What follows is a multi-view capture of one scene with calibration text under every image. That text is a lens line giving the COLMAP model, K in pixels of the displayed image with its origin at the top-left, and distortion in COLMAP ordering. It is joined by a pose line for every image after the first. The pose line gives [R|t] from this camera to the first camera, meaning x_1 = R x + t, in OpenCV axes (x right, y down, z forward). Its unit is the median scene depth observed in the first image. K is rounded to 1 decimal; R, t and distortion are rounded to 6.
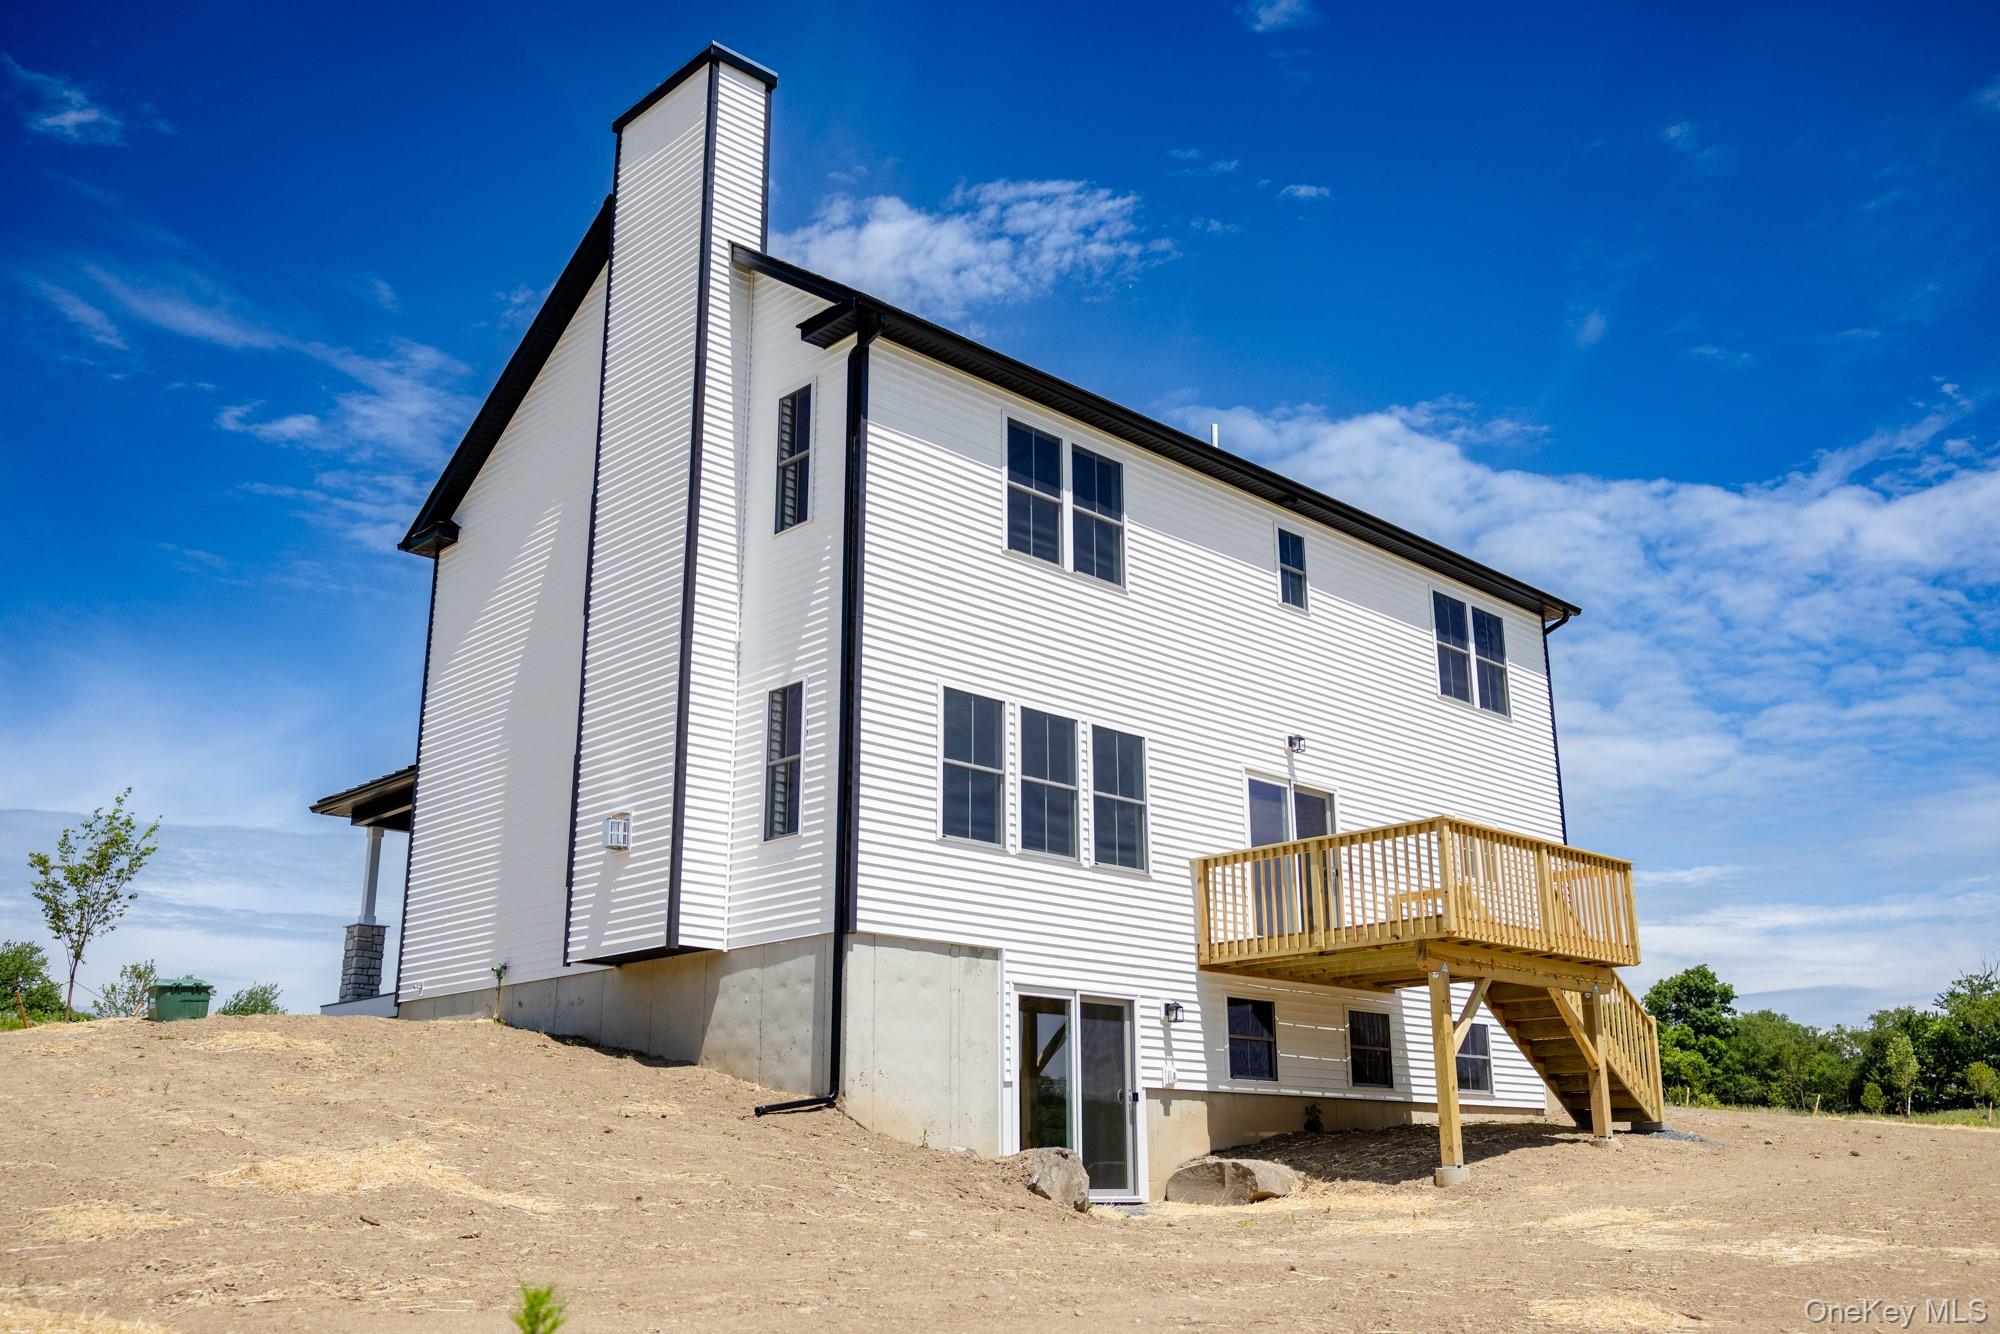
lens RADIAL K [[1725.5, 0, 1000.0], [0, 1725.5, 667.0], [0, 0, 1]] dist [0.002489, 0.001115]
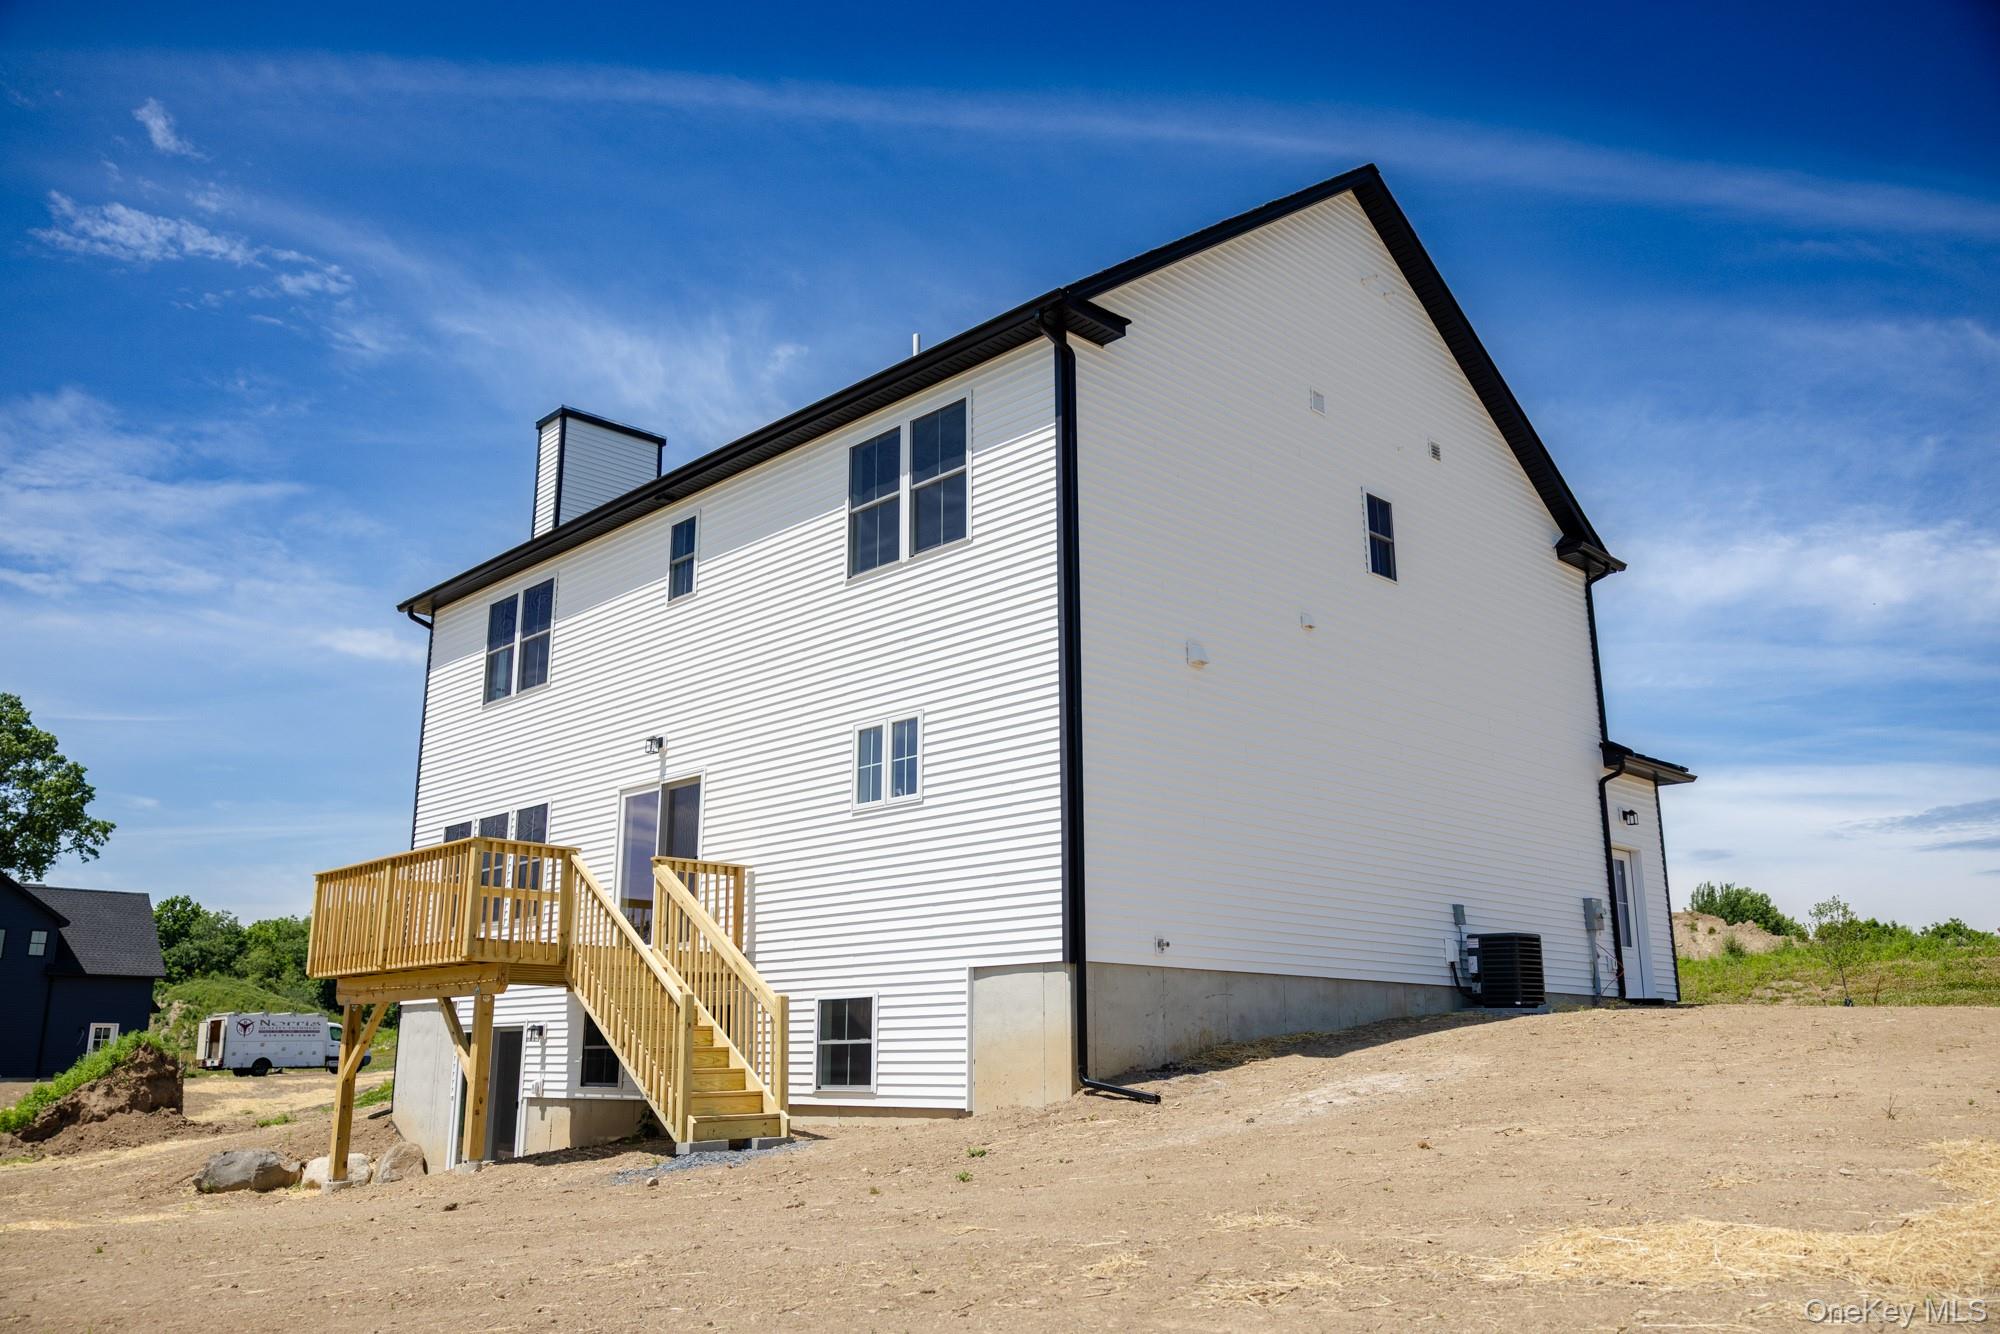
lens RADIAL K [[1627.7, 0, 1000.0], [0, 1627.7, 667.0], [0, 0, 1]] dist [-0.000499, -0.000706]
pose [[-0.014399, -0.240339, -0.970582, 1.051619], [0.279998, 0.930879, -0.234661, 0.268365], [0.959893, -0.275140, 0.053891, 1.110668]]
